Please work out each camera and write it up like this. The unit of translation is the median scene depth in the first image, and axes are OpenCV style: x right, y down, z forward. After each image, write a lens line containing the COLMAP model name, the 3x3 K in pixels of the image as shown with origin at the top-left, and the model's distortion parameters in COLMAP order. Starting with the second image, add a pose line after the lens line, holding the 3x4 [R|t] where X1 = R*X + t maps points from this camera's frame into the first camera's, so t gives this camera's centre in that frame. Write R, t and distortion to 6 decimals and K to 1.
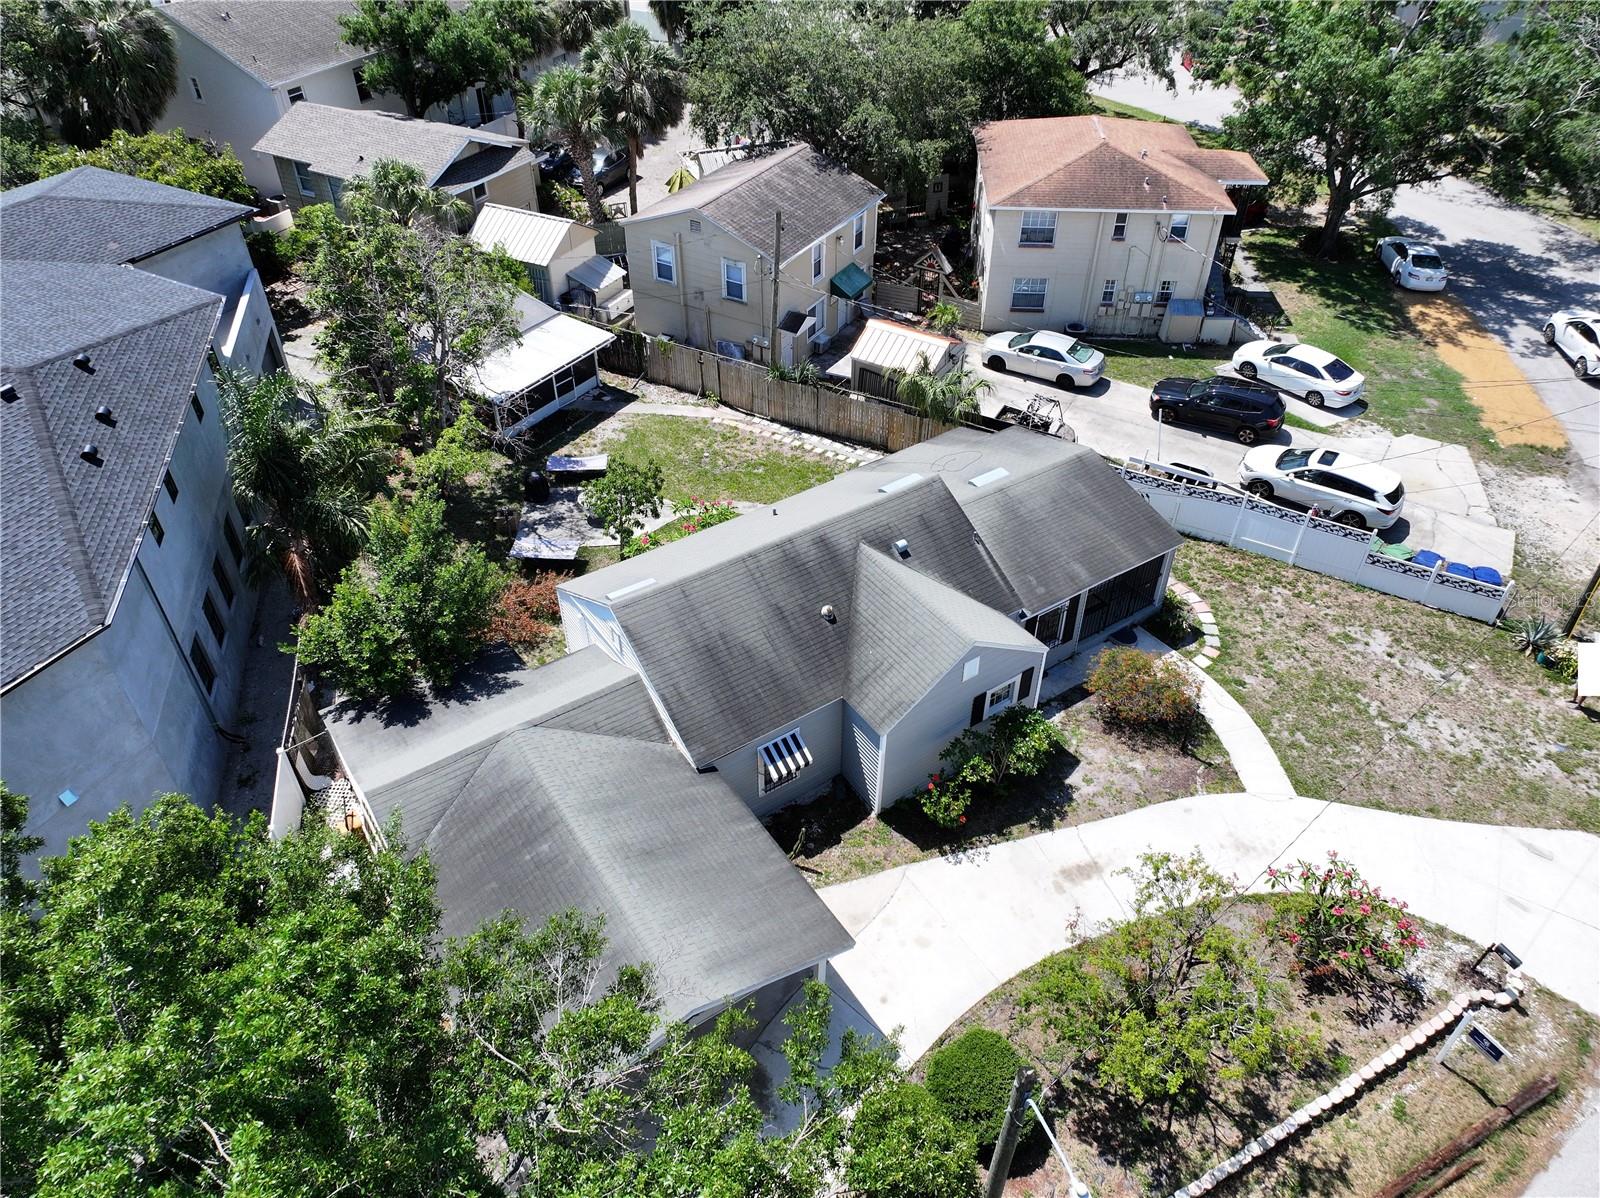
lens RADIAL K [[1107.3, 0, 806.9], [0, 1107.3, 603.6], [0, 0, 1]] dist [-0.002824, 0.010815]
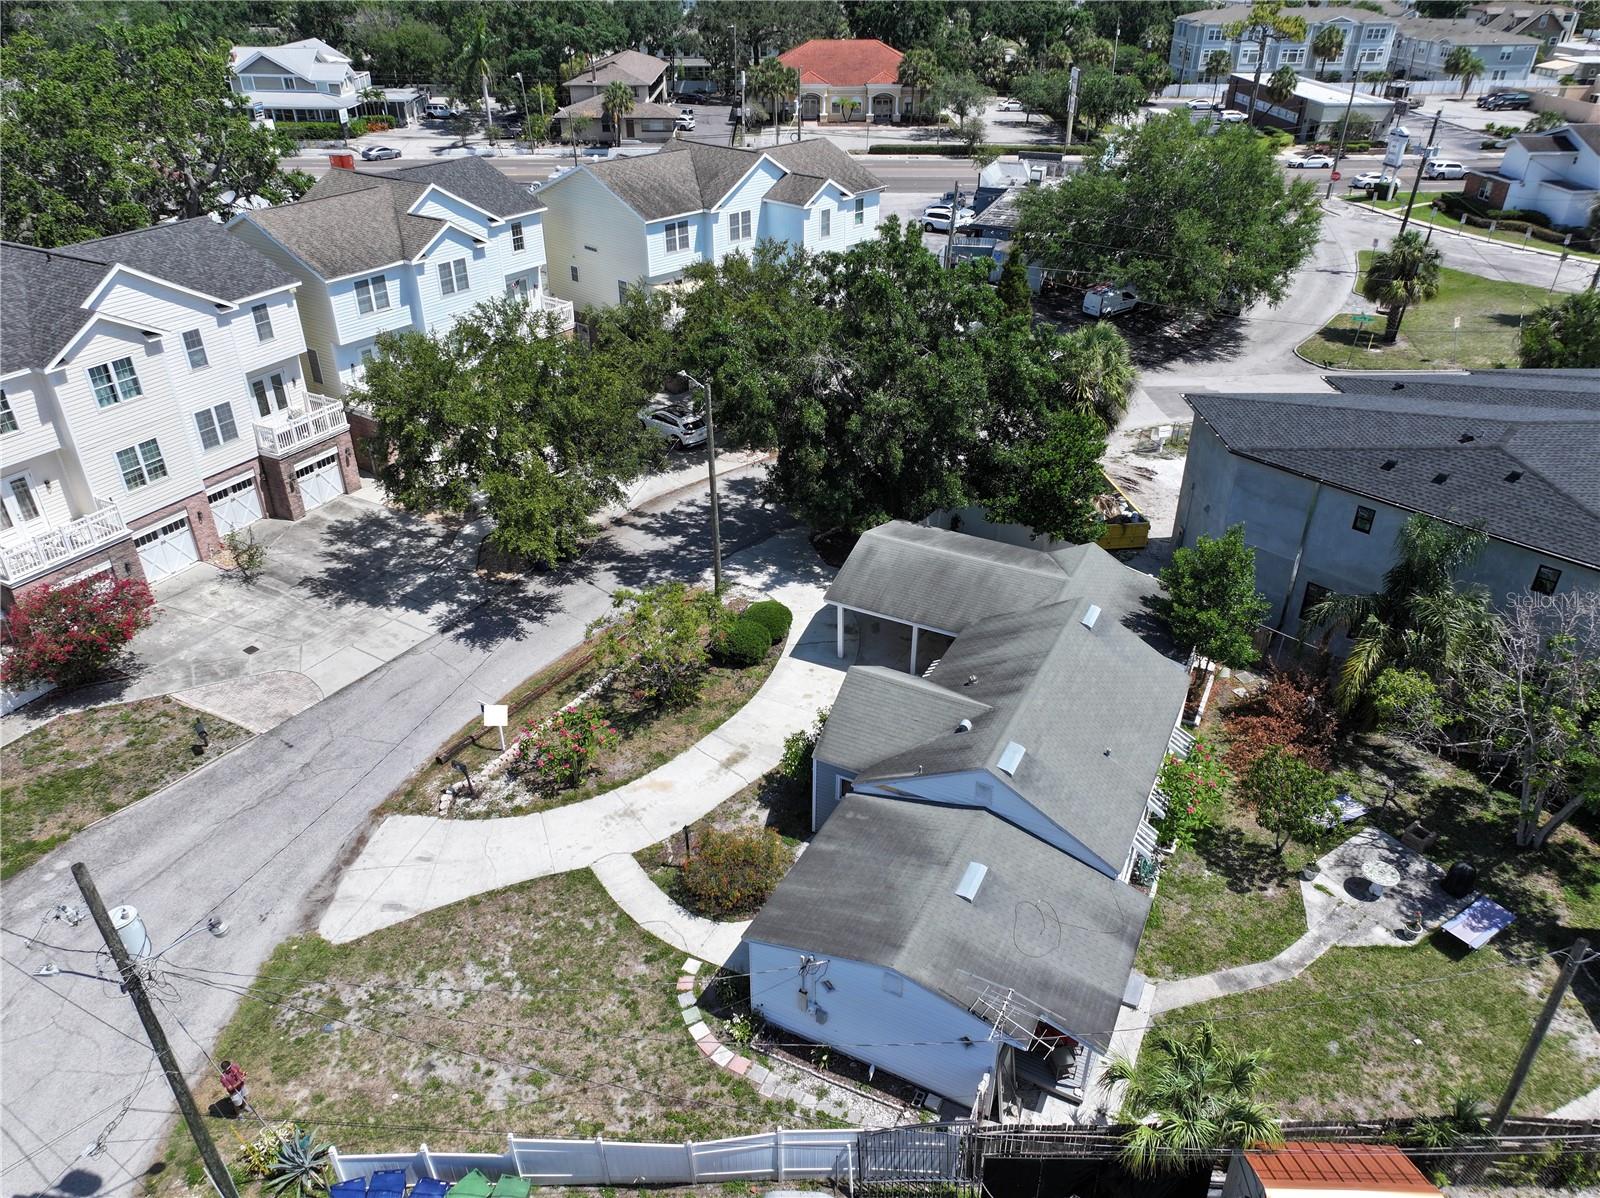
lens RADIAL K [[1107.3, 0, 806.9], [0, 1107.3, 603.6], [0, 0, 1]] dist [-0.002824, 0.010815]
pose [[-0.870760, 0.253815, -0.421136, 0.656467], [-0.320563, 0.356413, 0.877616, -1.014308], [0.372850, 0.899193, -0.228986, 1.087541]]
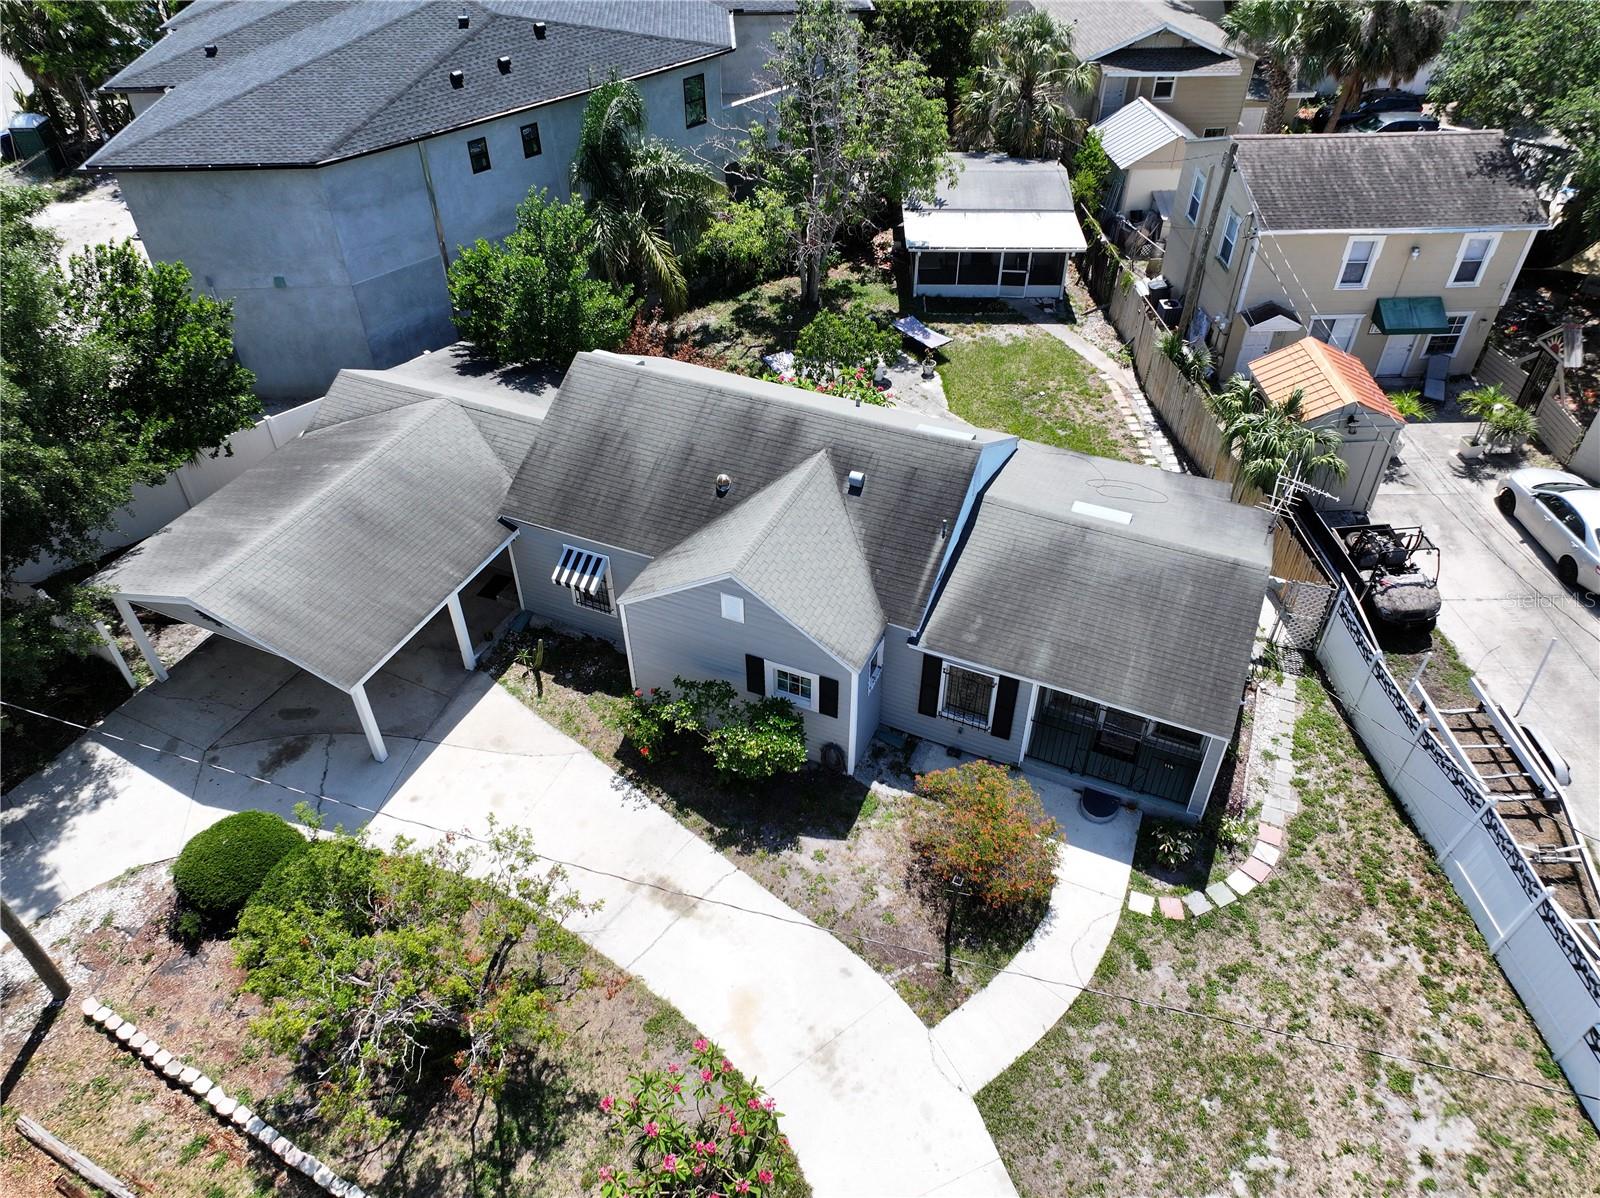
lens RADIAL K [[1120.7, 0, 808.6], [0, 1120.7, 593.9], [0, 0, 1]] dist [-0.005717, 0.023187]
pose [[0.542185, 0.546564, -0.638203, 0.635715], [-0.546291, 0.806390, 0.226500, -0.150867], [0.638436, 0.225840, 0.735796, 0.396006]]
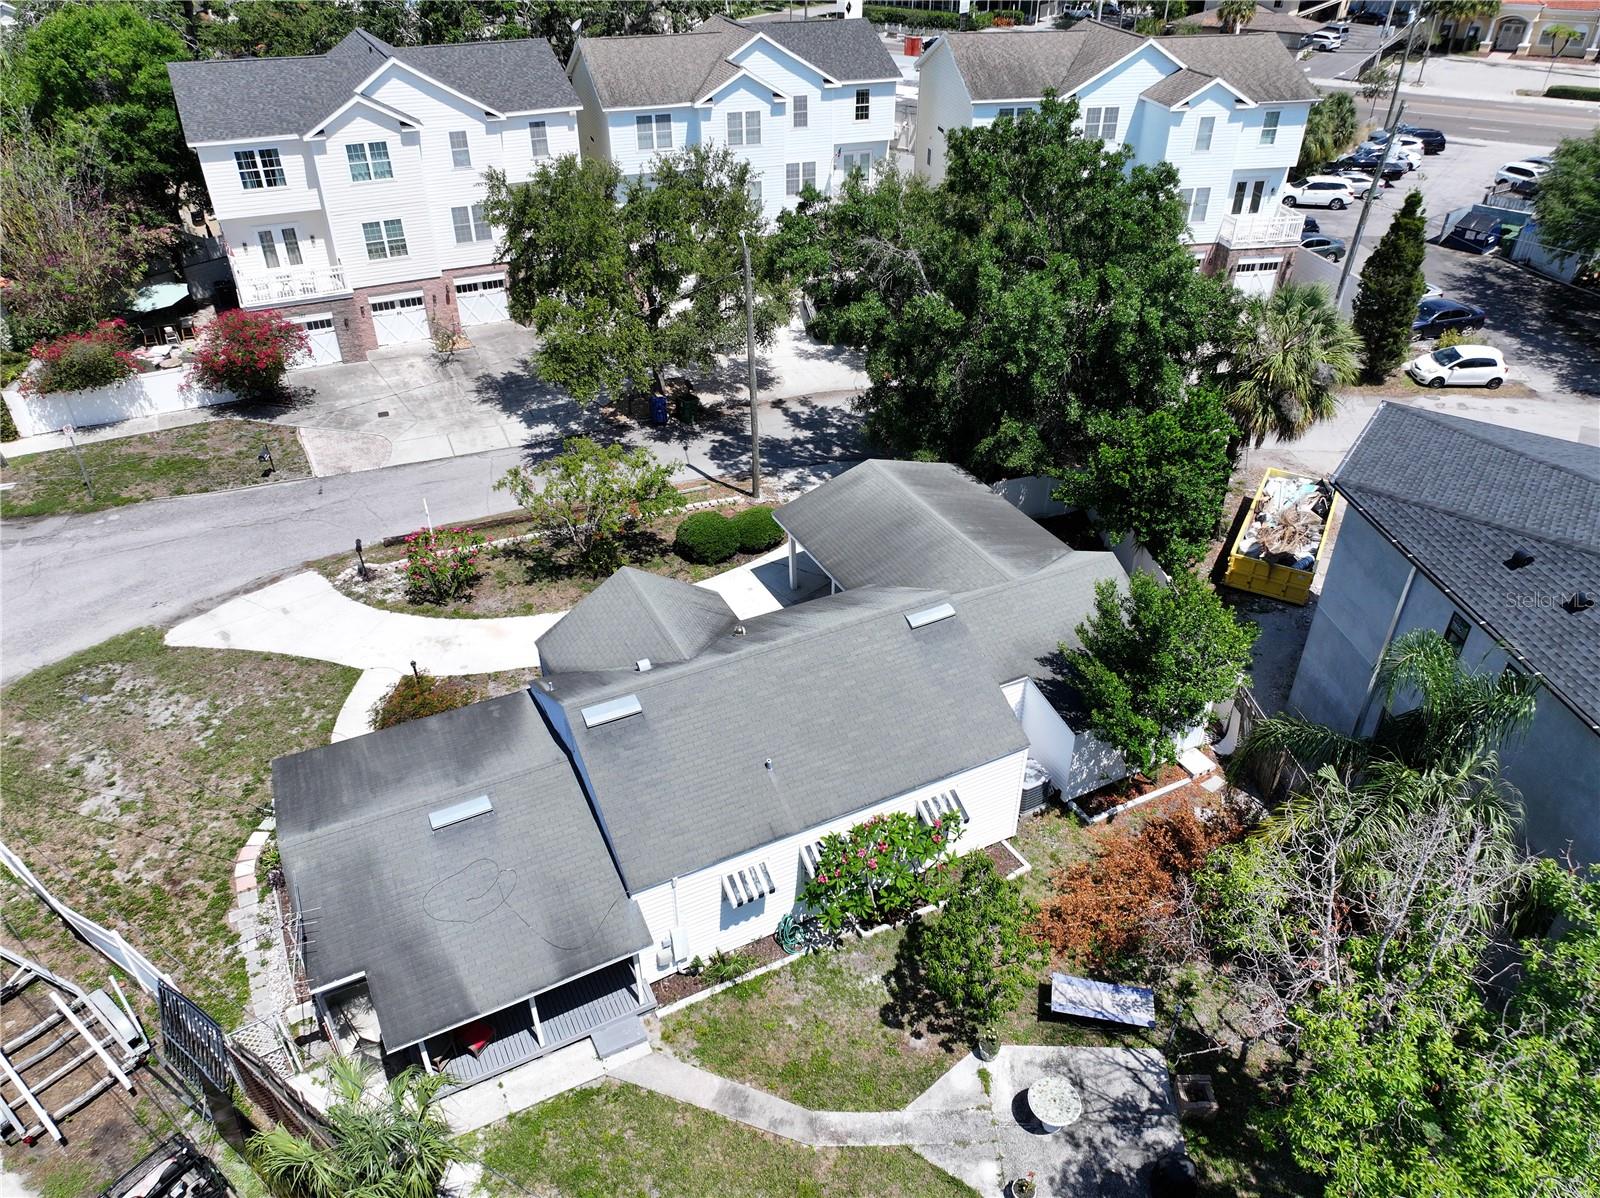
lens RADIAL K [[1120.7, 0, 808.6], [0, 1120.7, 593.9], [0, 0, 1]] dist [-0.005717, 0.023187]
pose [[-0.993066, -0.064594, 0.098225, -0.136220], [0.076783, 0.276321, 0.957993, -0.942062], [-0.089022, 0.958892, -0.269445, 1.183966]]
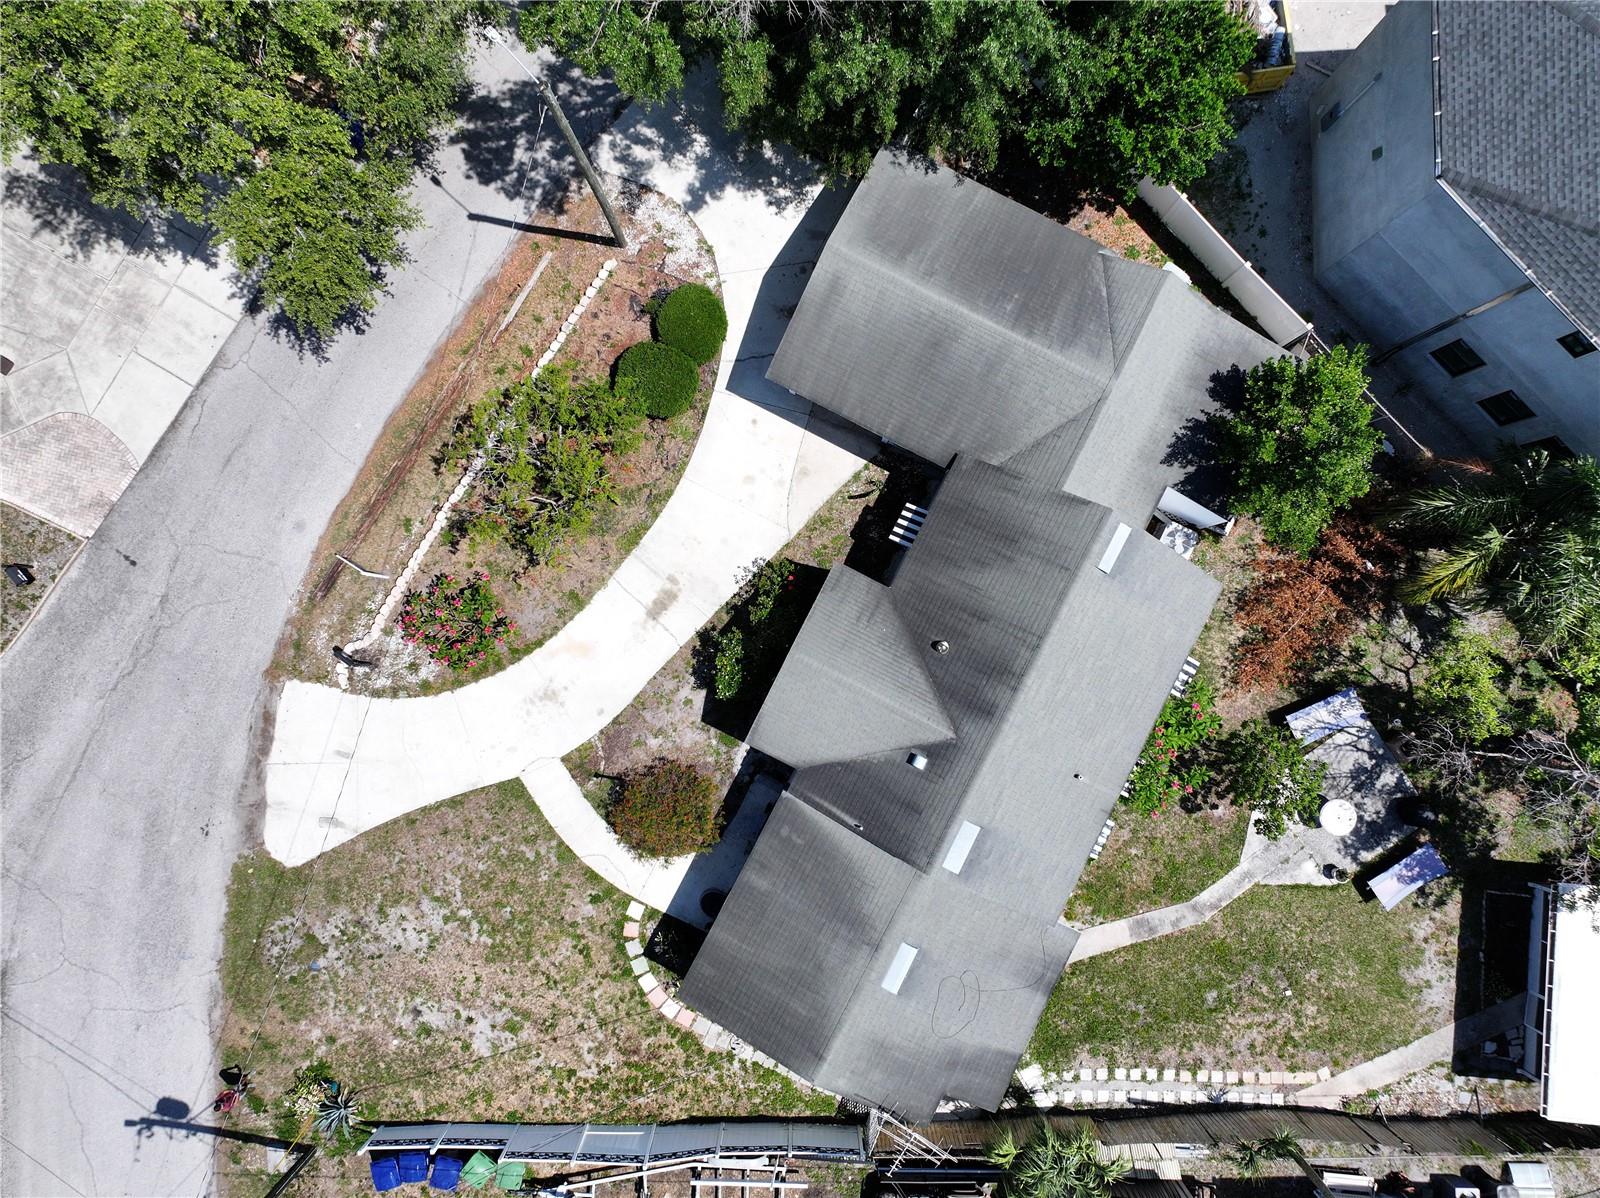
lens RADIAL K [[1103.2, 0, 810.3], [0, 1103.2, 589.9], [0, 0, 1]] dist [-0.003669, 0.001570]
pose [[-0.873504, 0.486458, -0.018678, 0.112460], [-0.314888, -0.535333, 0.783751, -0.683657], [0.371262, 0.690491, 0.620795, 0.280791]]
